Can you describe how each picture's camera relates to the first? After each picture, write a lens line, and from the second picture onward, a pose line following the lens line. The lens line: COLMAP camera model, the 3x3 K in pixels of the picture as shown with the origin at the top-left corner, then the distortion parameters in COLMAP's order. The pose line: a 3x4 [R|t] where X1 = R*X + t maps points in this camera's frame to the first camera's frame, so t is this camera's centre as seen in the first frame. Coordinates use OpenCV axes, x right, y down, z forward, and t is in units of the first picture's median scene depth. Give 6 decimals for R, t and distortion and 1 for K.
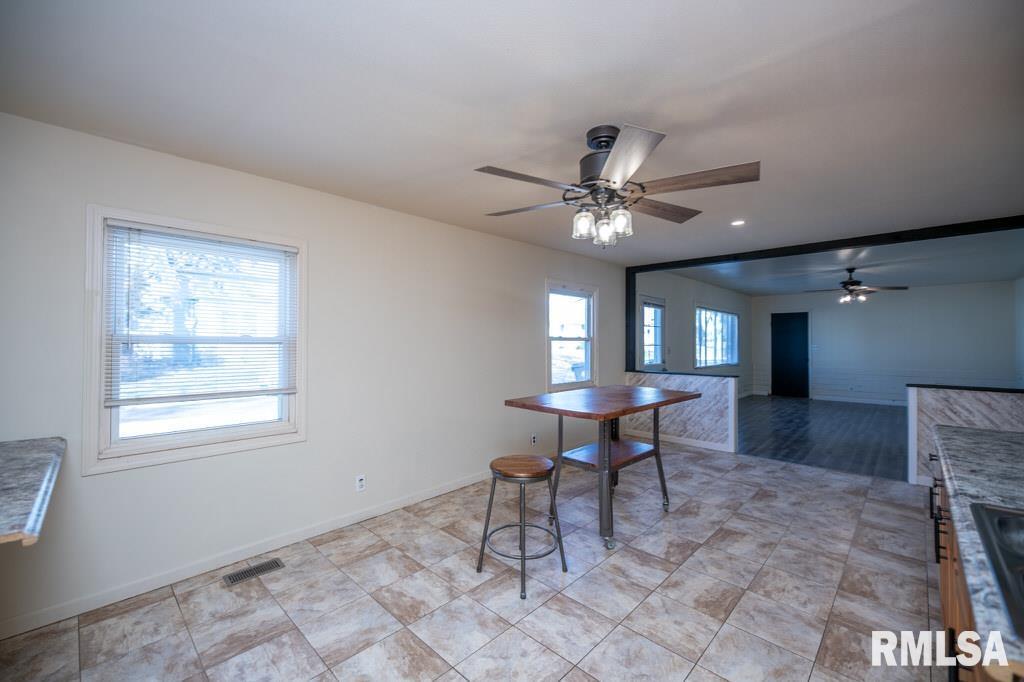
lens RADIAL K [[413.7, 0, 507.0], [0, 413.7, 334.0], [0, 0, 1]] dist [0.003092, -0.004397]
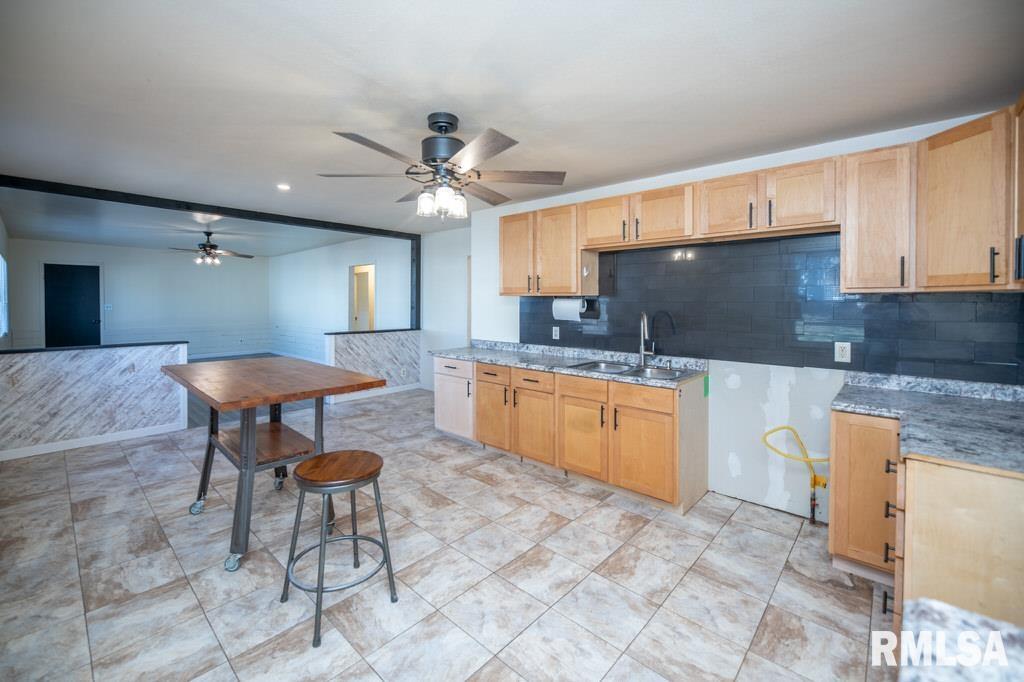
lens RADIAL K [[430.6, 0, 503.2], [0, 430.6, 304.1], [0, 0, 1]] dist [-0.001491, -0.000935]
pose [[-0.021347, -0.008037, 0.999740, -0.647545], [-0.023124, 0.999704, 0.007542, -0.000922], [-0.999505, -0.022957, -0.021527, 0.599006]]
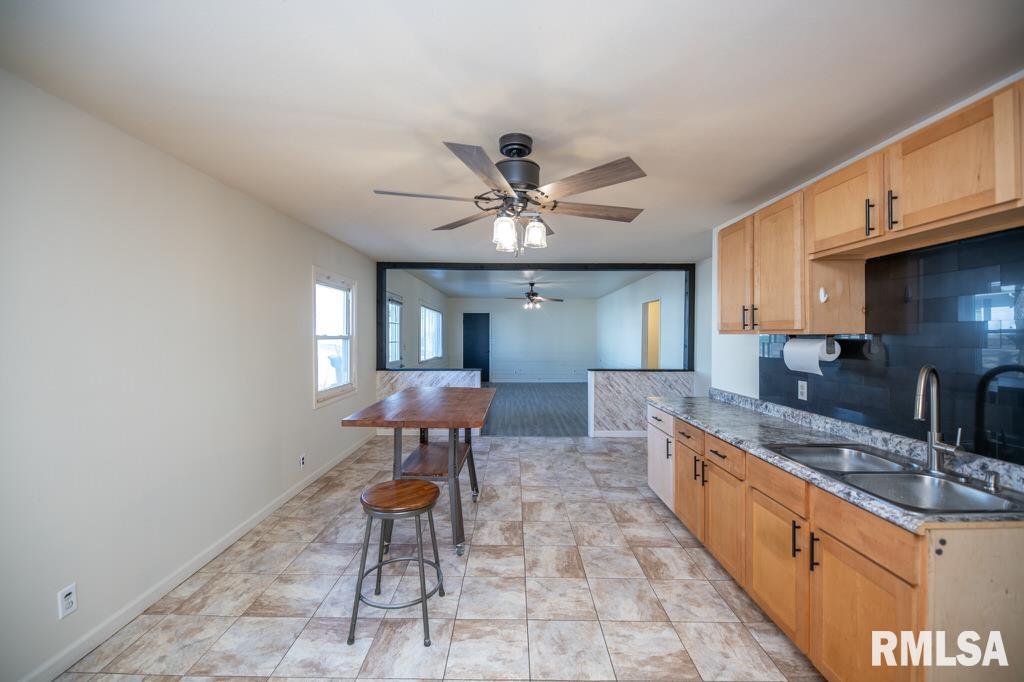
lens RADIAL K [[413.7, 0, 507.0], [0, 413.7, 334.0], [0, 0, 1]] dist [0.003092, -0.004397]
pose [[0.723599, 0.002773, 0.690215, -0.329388], [-0.015597, 0.999802, 0.012335, -0.021766], [-0.690044, -0.019691, 0.723499, 0.199259]]
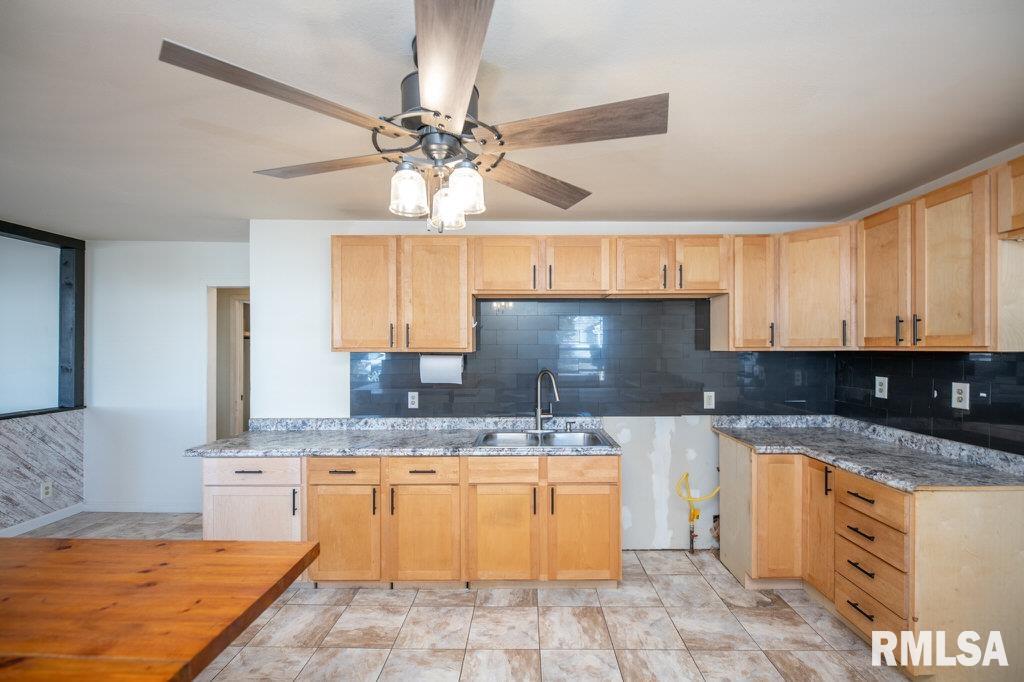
lens RADIAL K [[438.8, 0, 525.4], [0, 438.8, 344.4], [0, 0, 1]] dist [-0.002218, -0.000717]
pose [[-0.696887, 0.007684, 0.717140, -0.233087], [-0.013848, 0.999612, -0.024168, -0.015512], [-0.717047, -0.026774, -0.696510, 0.951234]]
